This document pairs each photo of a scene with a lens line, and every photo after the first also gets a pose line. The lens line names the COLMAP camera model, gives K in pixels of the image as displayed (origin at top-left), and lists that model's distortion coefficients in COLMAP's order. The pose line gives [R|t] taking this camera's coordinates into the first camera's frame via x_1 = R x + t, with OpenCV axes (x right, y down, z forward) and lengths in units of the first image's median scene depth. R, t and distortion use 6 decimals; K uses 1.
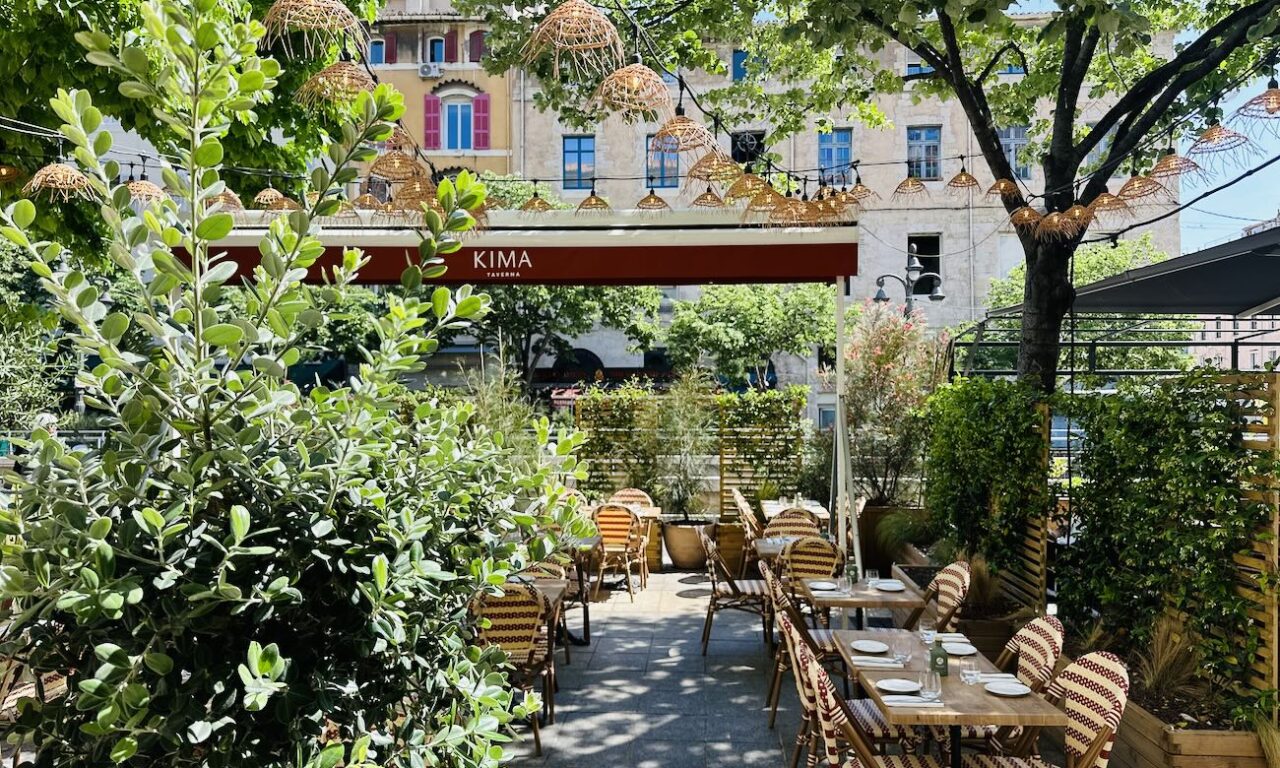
lens RADIAL K [[895.0, 0, 639.8], [0, 895.0, 387.8], [0, 0, 1]] dist [0.060281, 0.000590]
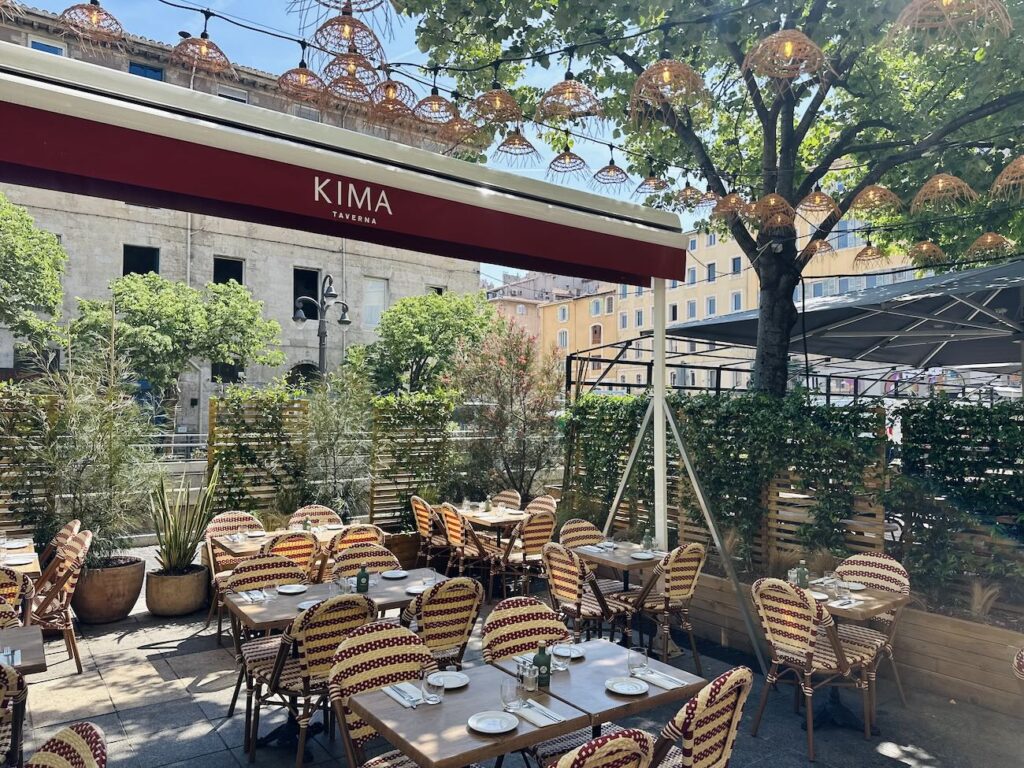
lens RADIAL K [[719.5, 0, 514.3], [0, 719.5, 387.4], [0, 0, 1]] dist [0.037352, 0.000296]
pose [[0.760946, 0.031450, 0.648053, -0.422548], [-0.020547, 0.999492, -0.024379, 0.019854], [-0.648490, 0.005236, 0.761205, 0.481032]]
